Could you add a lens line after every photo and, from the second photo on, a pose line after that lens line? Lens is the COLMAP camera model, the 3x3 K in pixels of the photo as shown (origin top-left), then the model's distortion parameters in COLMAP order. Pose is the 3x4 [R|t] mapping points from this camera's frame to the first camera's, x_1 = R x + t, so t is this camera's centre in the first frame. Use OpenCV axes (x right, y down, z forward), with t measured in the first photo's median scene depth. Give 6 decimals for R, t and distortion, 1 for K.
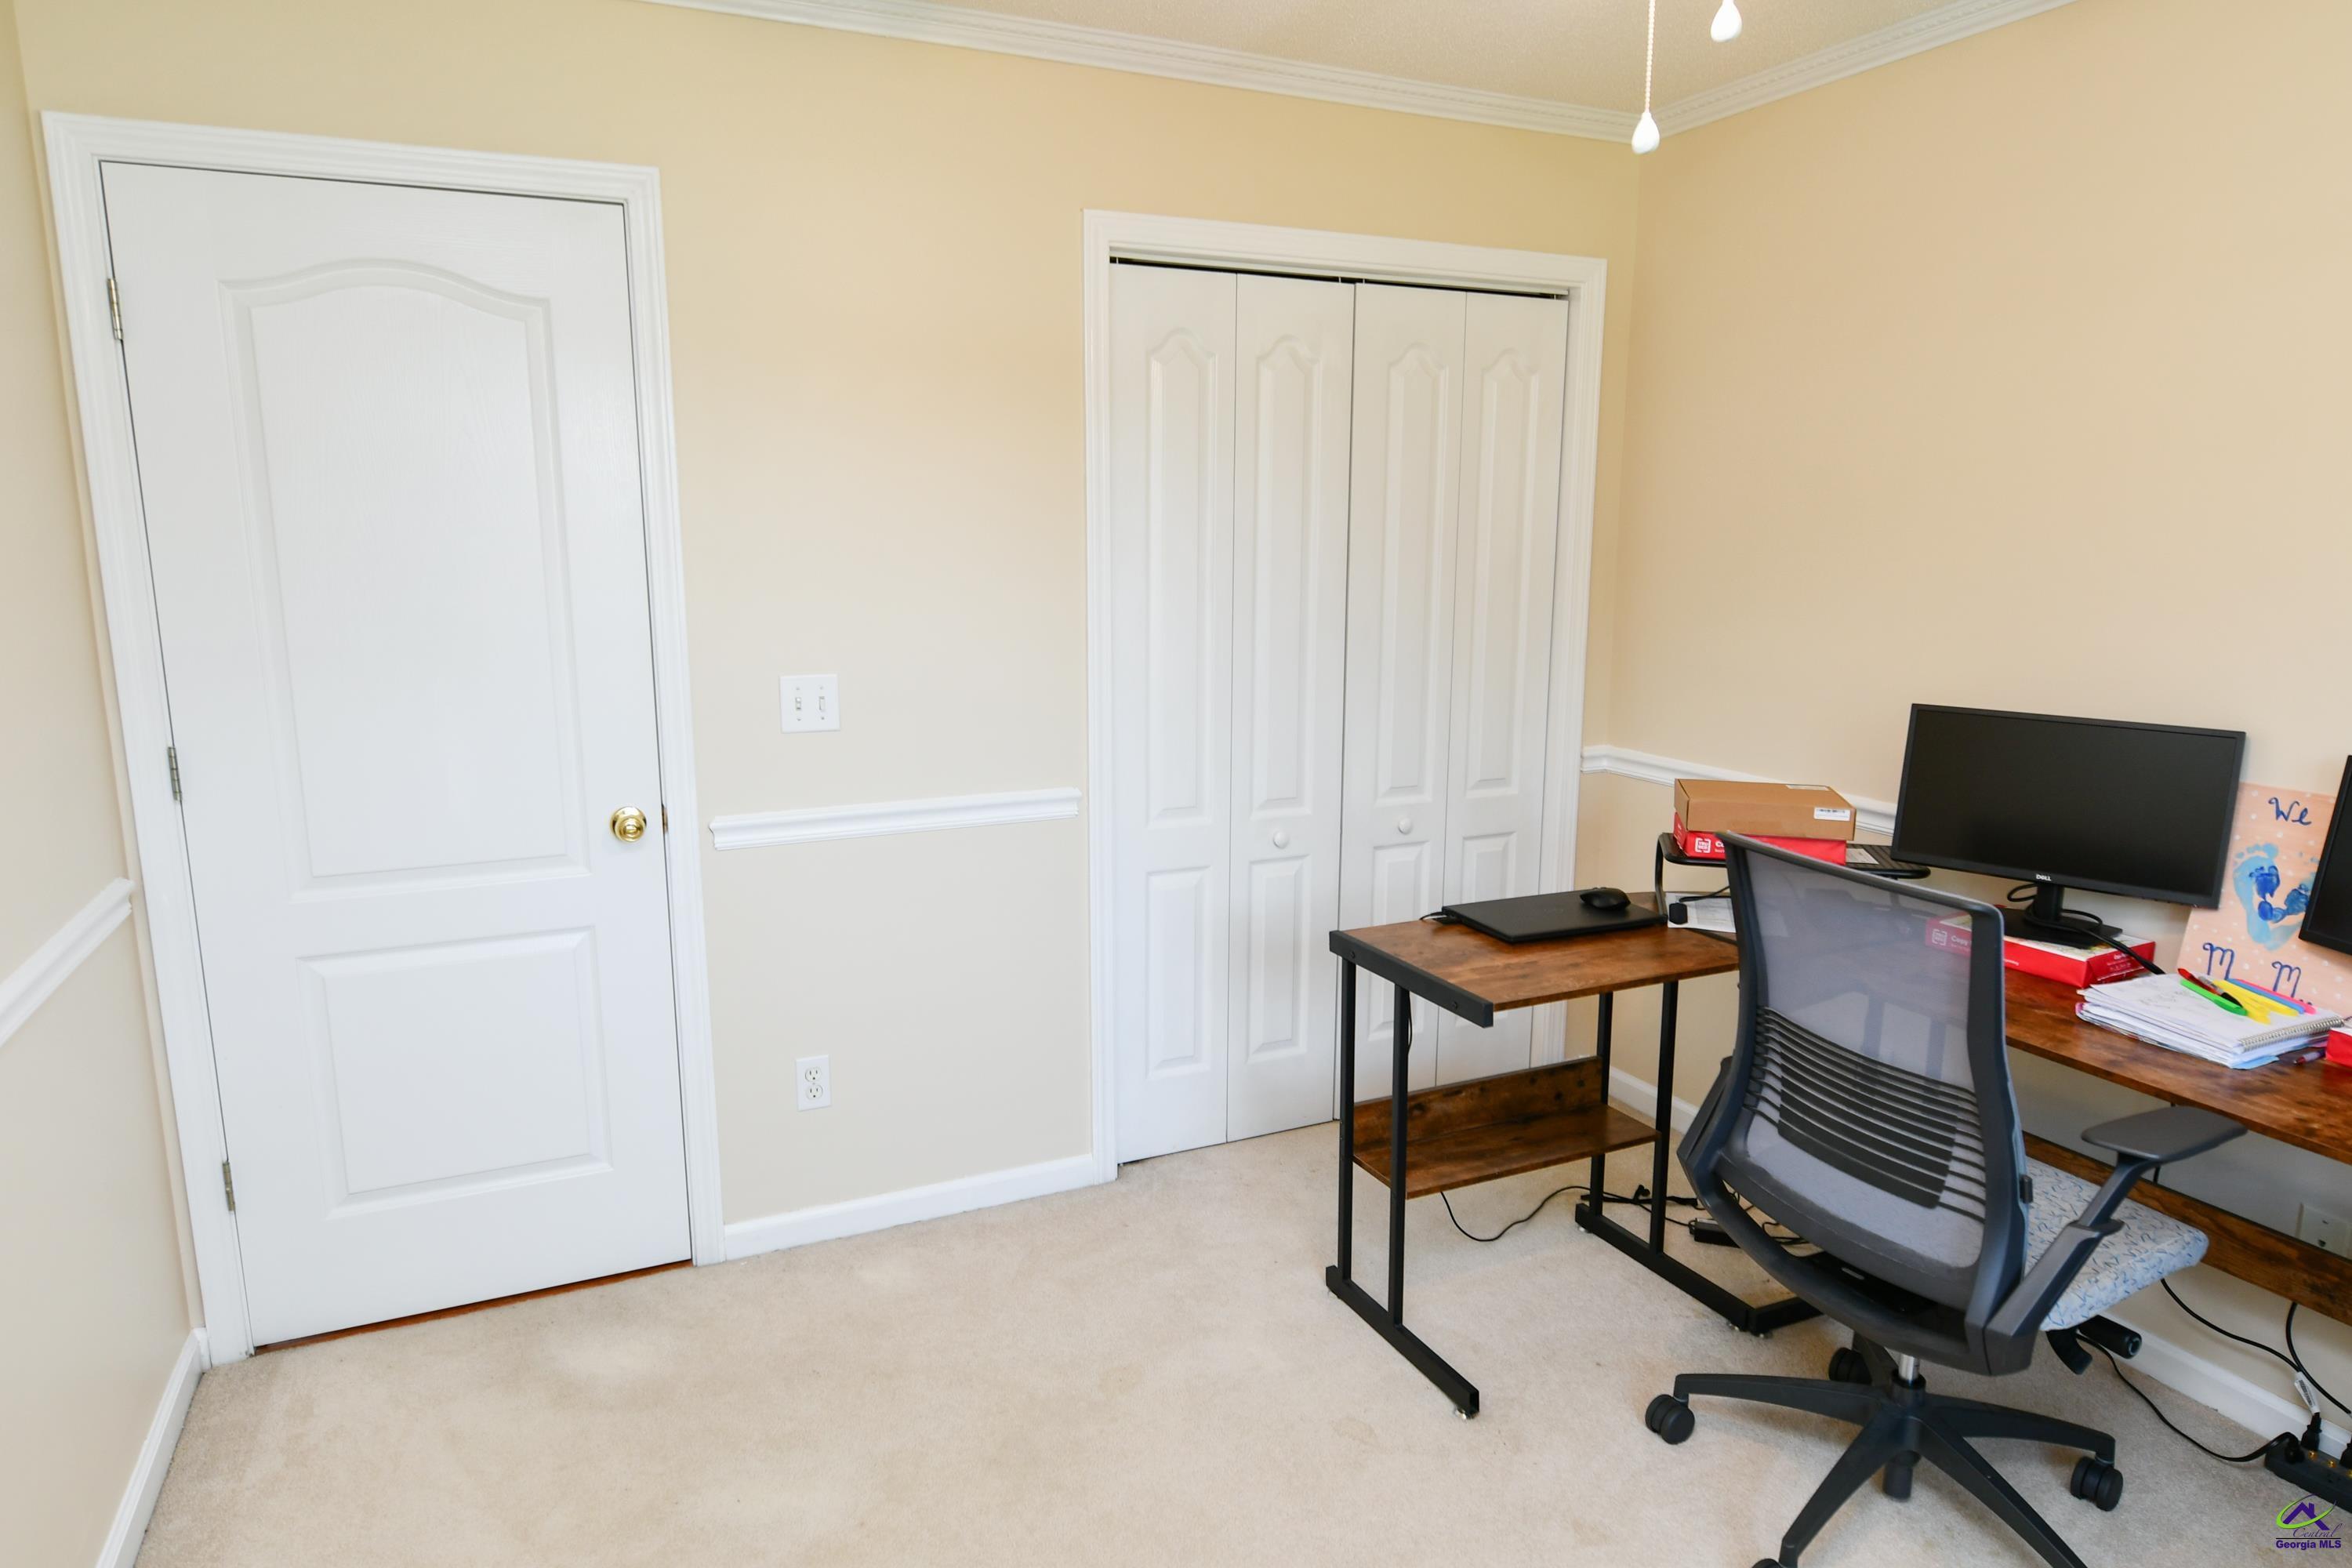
lens RADIAL K [[1432.3, 0, 1184.4], [0, 1432.3, 786.3], [0, 0, 1]] dist [-0.008092, 0.000574]
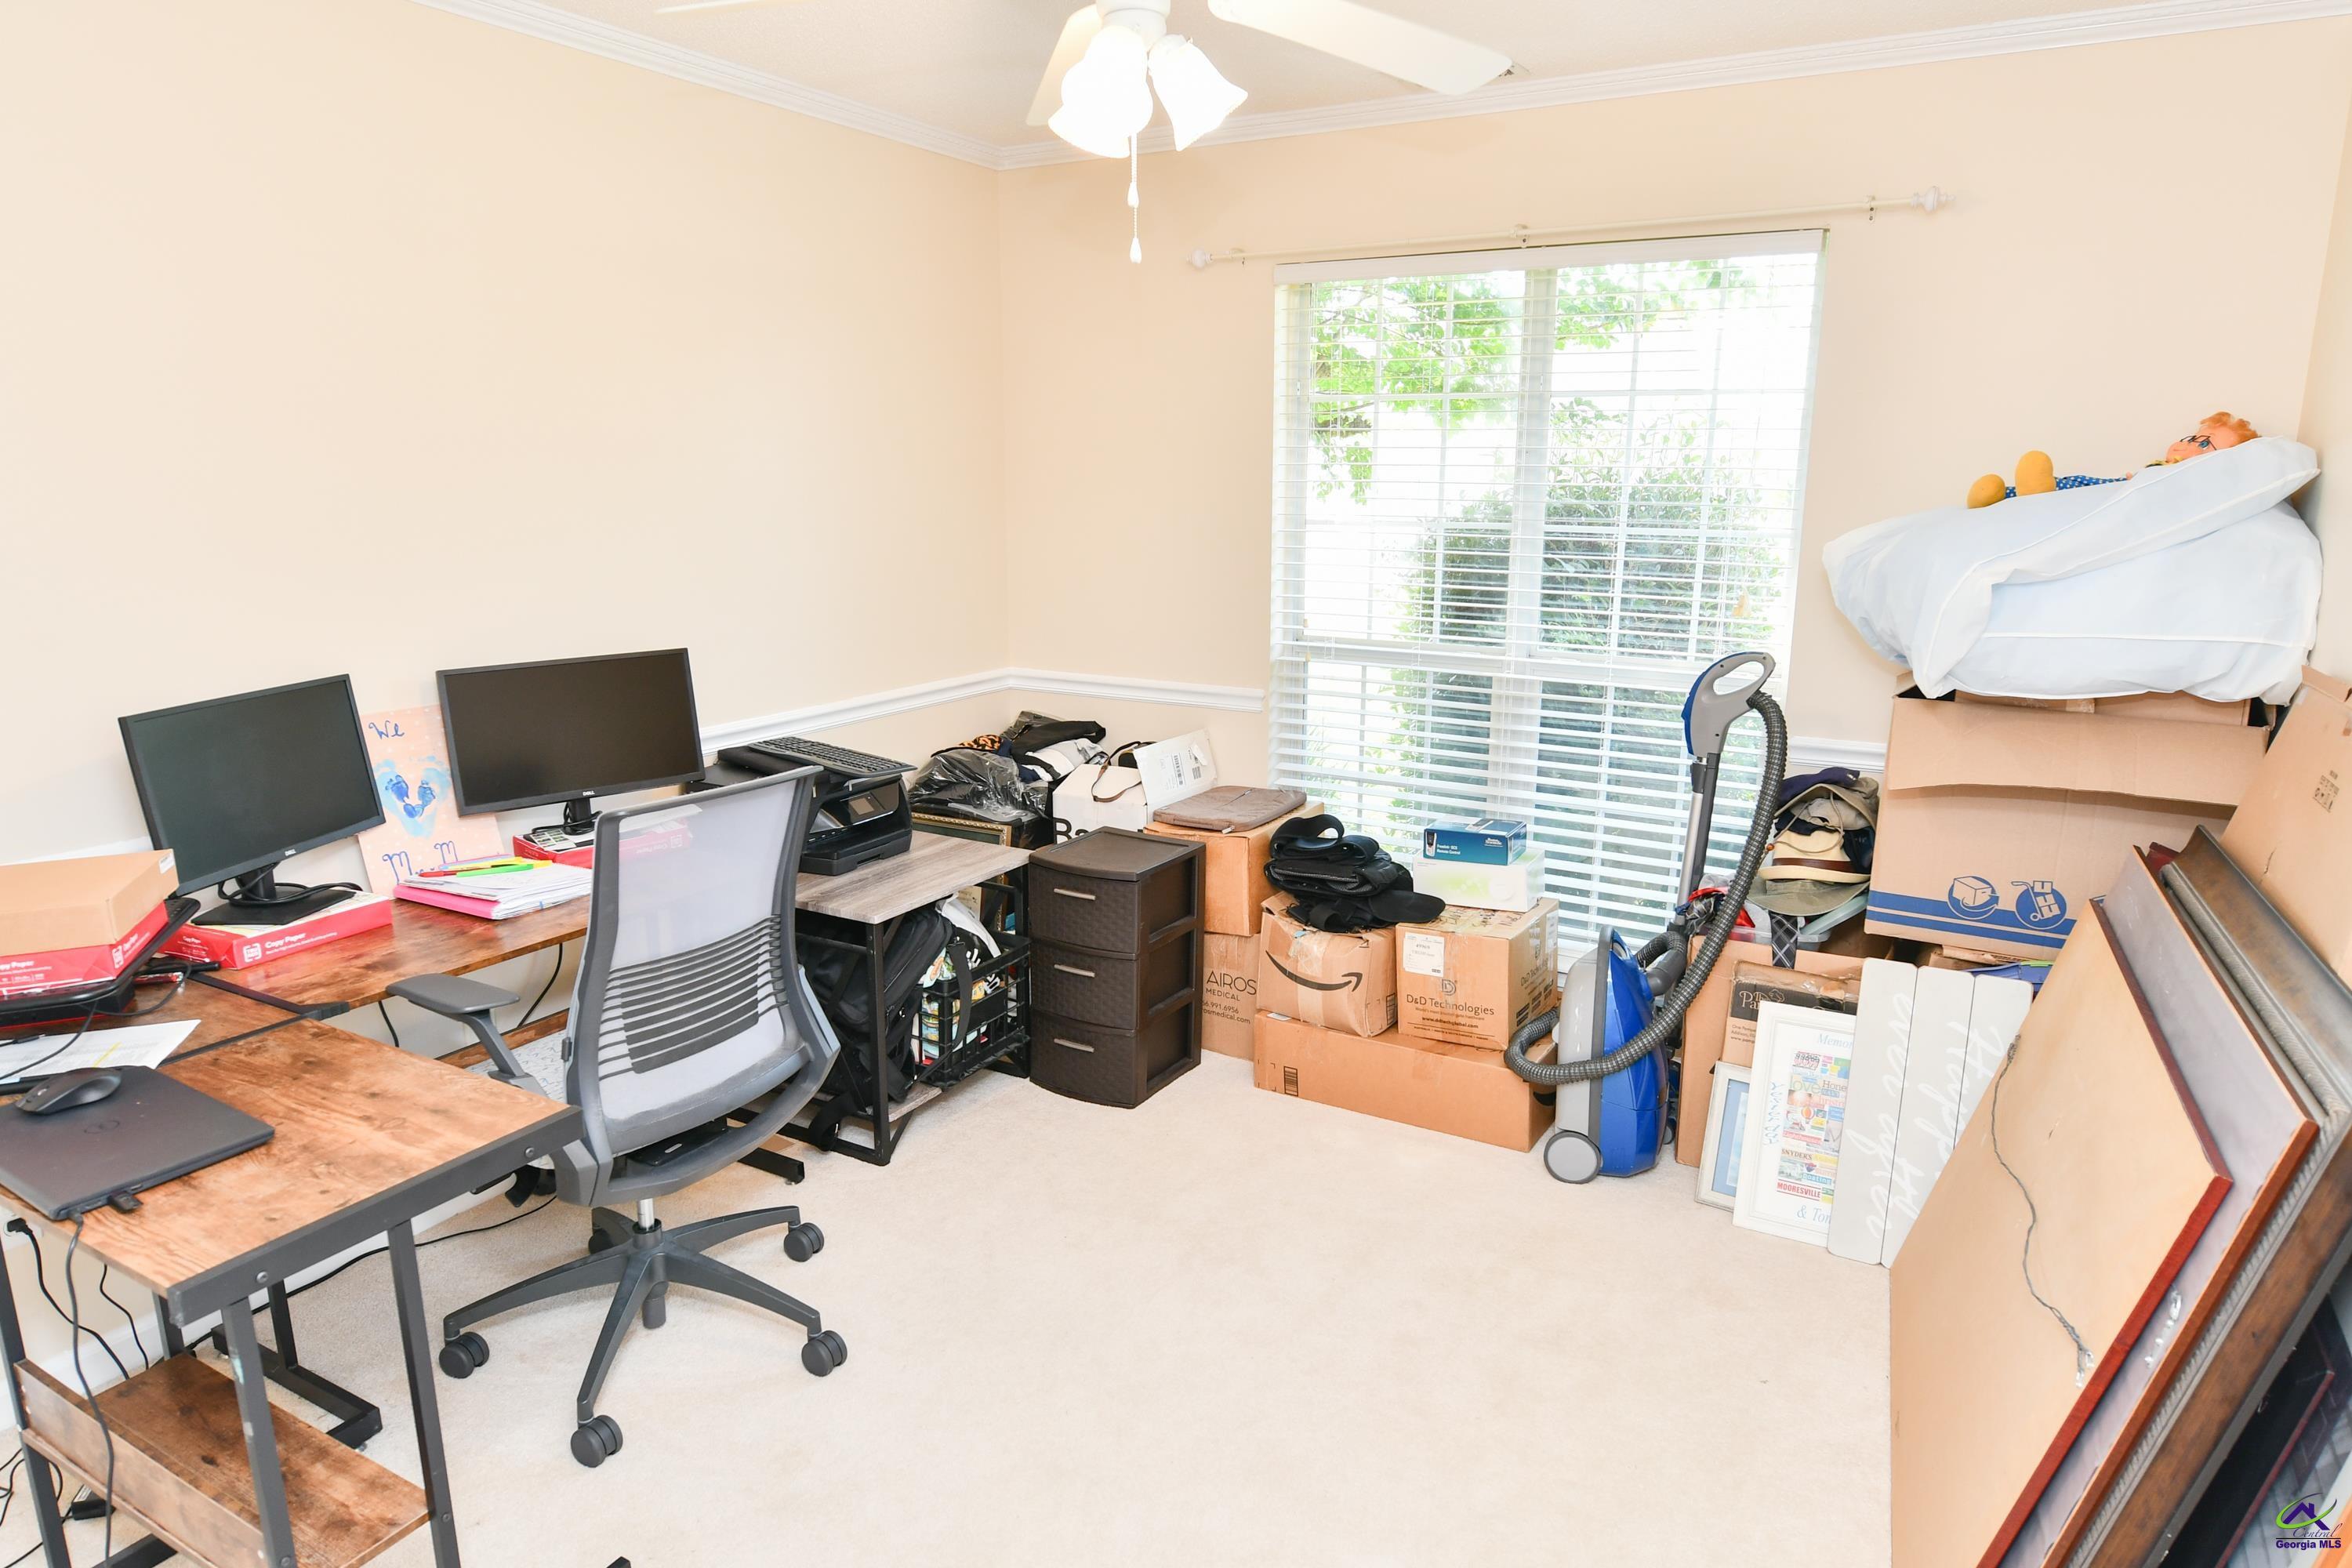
lens RADIAL K [[1432.3, 0, 1184.4], [0, 1432.3, 786.3], [0, 0, 1]] dist [-0.008092, 0.000574]
pose [[-0.567495, -0.182086, 0.802991, -0.602257], [0.148912, 0.936462, 0.317592, -0.224237], [-0.809799, 0.299807, -0.504322, 1.083810]]
